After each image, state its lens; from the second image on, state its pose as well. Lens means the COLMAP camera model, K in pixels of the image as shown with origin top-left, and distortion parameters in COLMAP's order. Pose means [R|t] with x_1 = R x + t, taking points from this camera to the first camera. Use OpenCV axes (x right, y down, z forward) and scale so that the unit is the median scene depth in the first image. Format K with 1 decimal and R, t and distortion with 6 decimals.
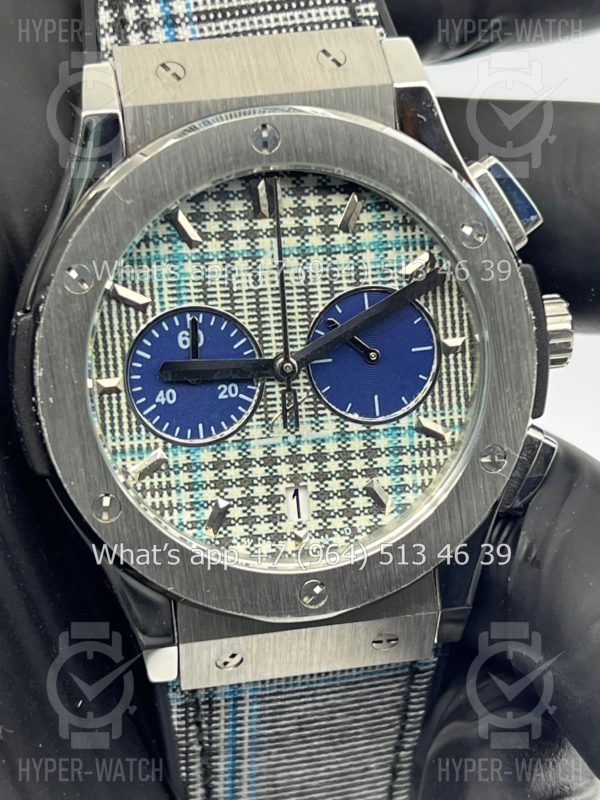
lens RADIAL K [[1898.0, 0, 306.1], [0, 1898.0, 399.7], [0, 0, 1]] dist [0.258038, 0.000000]
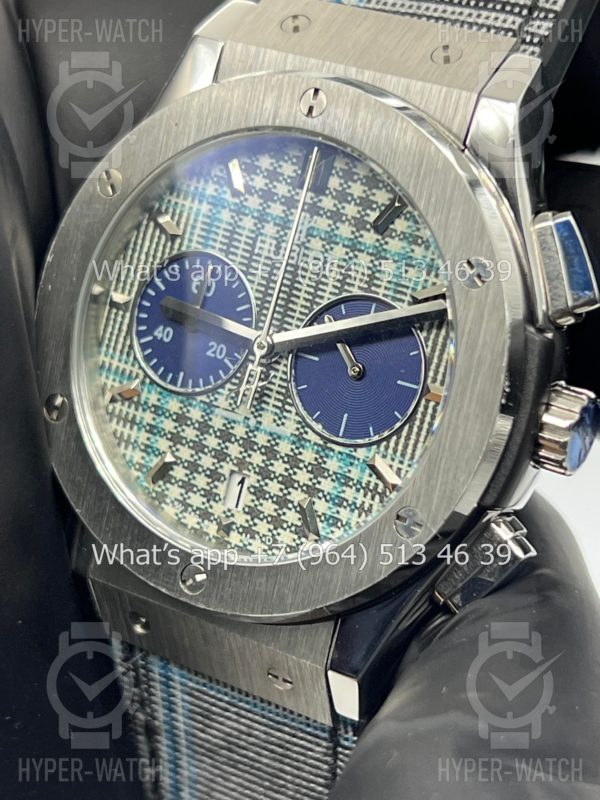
lens RADIAL K [[1898.0, 0, 300.5], [0, 1898.0, 395.8], [0, 0, 1]] dist [0.258038, 0.000000]
pose [[0.734236, 0.339625, -0.587837, 0.554967], [-0.393337, 0.918550, 0.039399, -0.037621], [0.553338, 0.202290, 0.808020, 0.255677]]
